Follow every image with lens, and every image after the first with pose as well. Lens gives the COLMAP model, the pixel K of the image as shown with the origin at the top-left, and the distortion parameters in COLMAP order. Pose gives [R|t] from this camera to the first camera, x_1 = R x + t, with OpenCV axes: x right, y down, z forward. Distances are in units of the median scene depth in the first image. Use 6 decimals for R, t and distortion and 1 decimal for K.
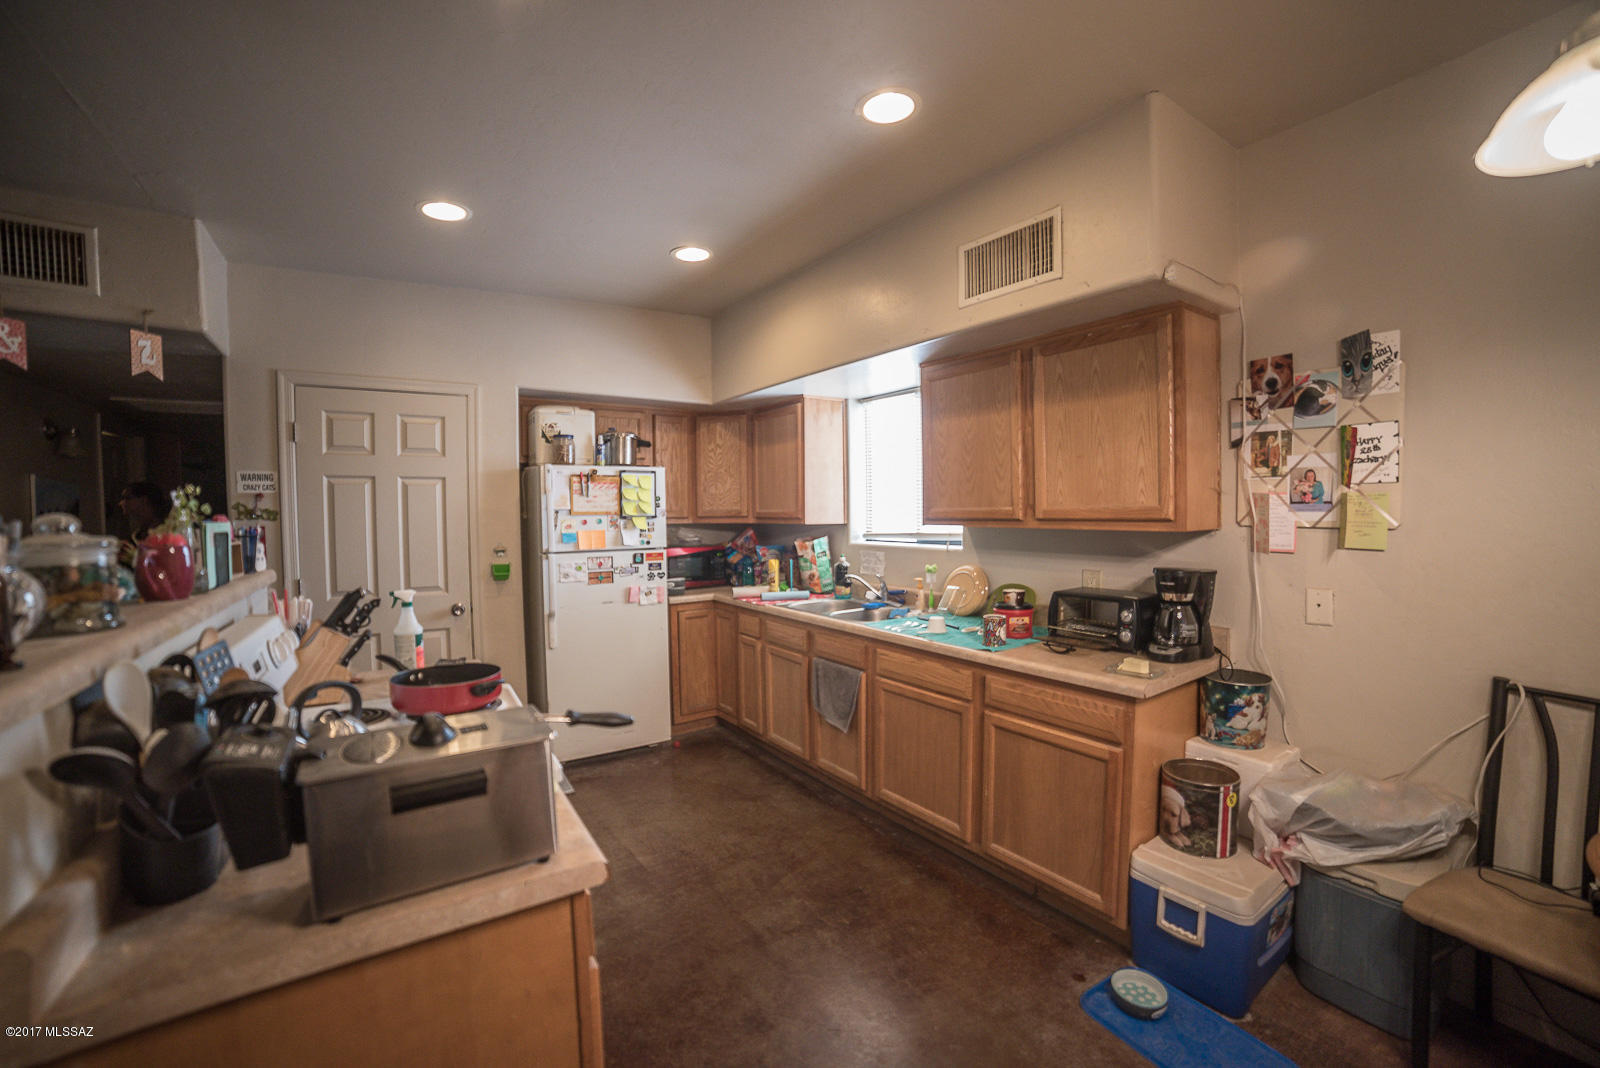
lens RADIAL K [[648.7, 0, 805.5], [0, 648.7, 533.0], [0, 0, 1]] dist [-0.107060, 0.038736]
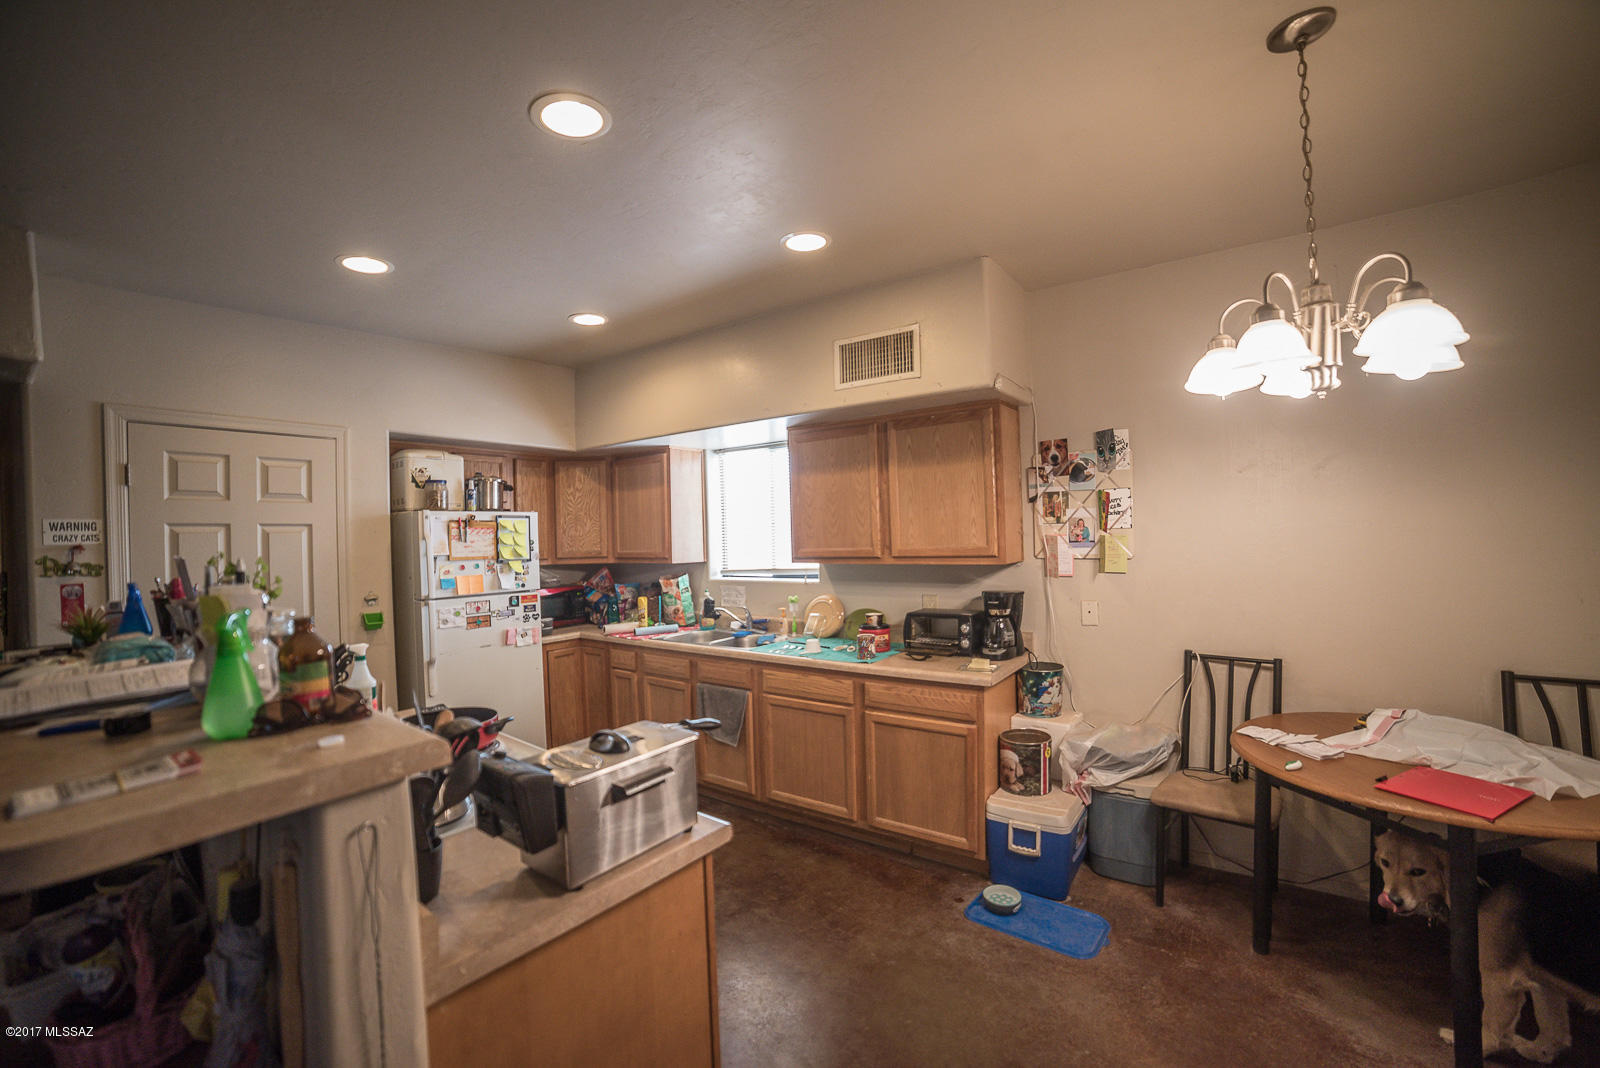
lens RADIAL K [[648.7, 0, 805.5], [0, 648.7, 533.0], [0, 0, 1]] dist [-0.107060, 0.038736]
pose [[0.940564, -0.012141, 0.339401, -0.238763], [0.027857, 0.998751, -0.041471, -0.020293], [-0.338473, 0.048461, 0.939727, -0.154487]]
